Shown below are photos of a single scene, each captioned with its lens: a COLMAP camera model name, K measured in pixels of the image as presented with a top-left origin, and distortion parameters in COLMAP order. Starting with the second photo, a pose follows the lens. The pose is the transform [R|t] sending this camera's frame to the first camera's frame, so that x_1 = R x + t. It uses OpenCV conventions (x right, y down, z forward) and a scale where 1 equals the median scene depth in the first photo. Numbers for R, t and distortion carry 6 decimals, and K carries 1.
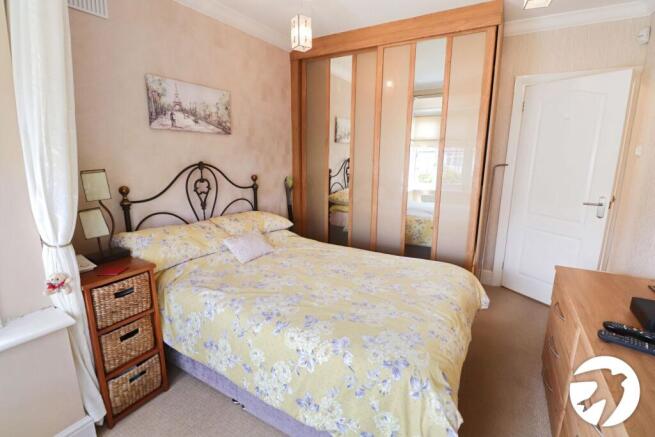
lens RADIAL K [[307.5, 0, 326.9], [0, 307.5, 216.1], [0, 0, 1]] dist [-0.000601, -0.000199]
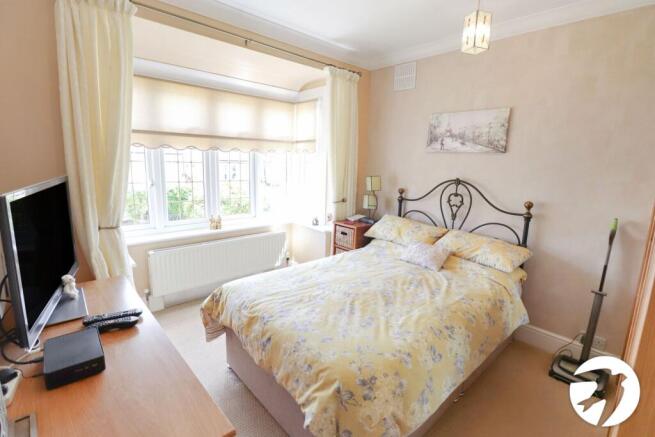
lens RADIAL K [[307.5, 0, 326.9], [0, 307.5, 216.1], [0, 0, 1]] dist [-0.000601, -0.000199]
pose [[-0.305268, 0.156795, -0.939269, 0.839199], [-0.227666, 0.945731, 0.231866, -0.202230], [0.924651, 0.284621, -0.253005, 0.897150]]
